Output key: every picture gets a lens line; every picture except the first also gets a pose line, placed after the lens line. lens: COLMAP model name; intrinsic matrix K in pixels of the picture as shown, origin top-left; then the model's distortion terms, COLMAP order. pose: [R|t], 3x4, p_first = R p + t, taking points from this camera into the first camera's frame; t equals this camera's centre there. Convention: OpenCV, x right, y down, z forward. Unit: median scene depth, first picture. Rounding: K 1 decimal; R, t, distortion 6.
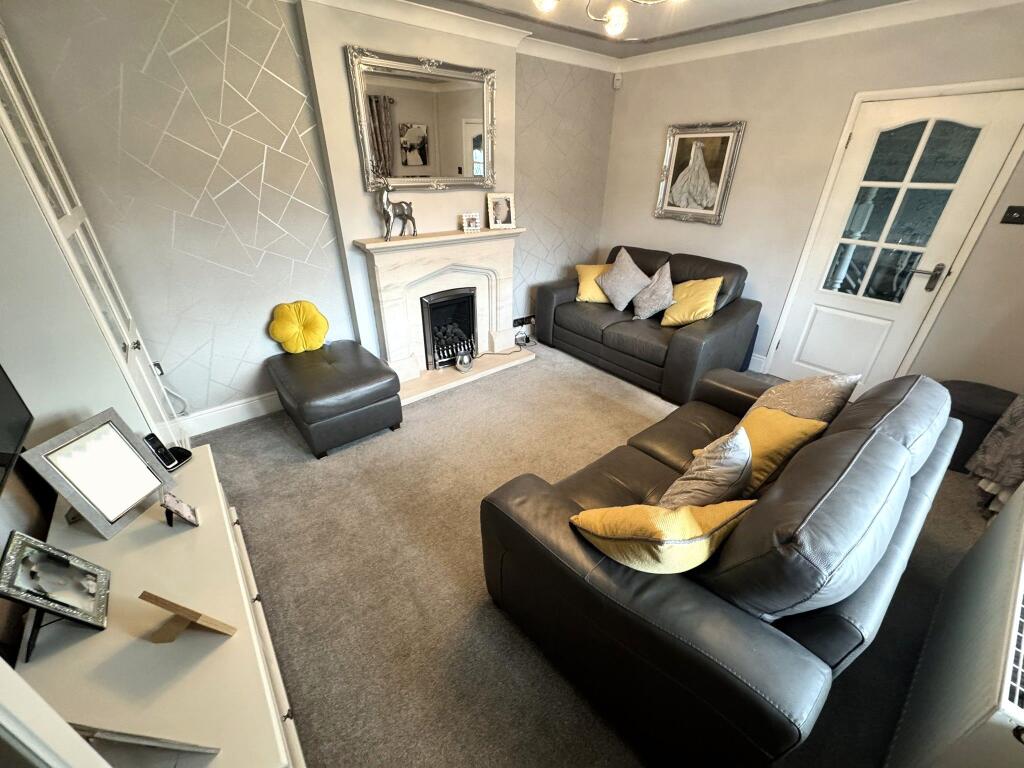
lens RADIAL K [[408.7, 0, 513.4], [0, 408.7, 383.4], [0, 0, 1]] dist [-0.001899, -0.000552]
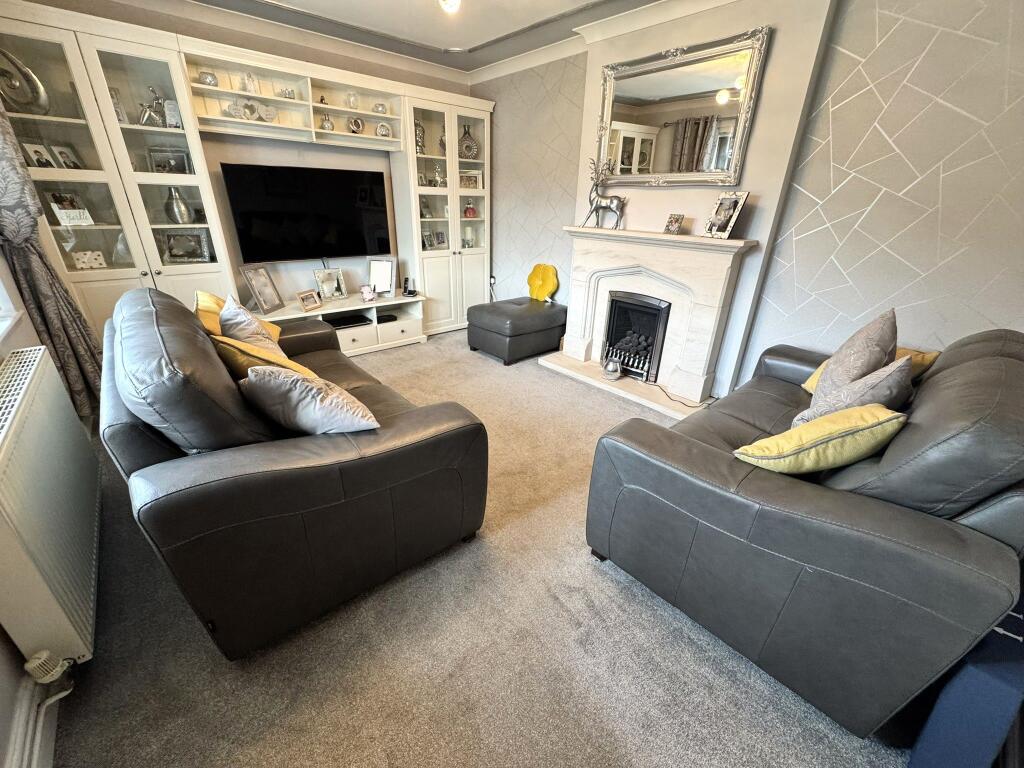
lens RADIAL K [[408.7, 0, 513.4], [0, 408.7, 386.4], [0, 0, 1]] dist [-0.001899, -0.000552]
pose [[0.036234, 0.396719, -0.917225, 0.848533], [-0.495399, 0.804245, 0.328283, -0.247695], [0.867910, 0.442497, 0.225675, 0.701846]]
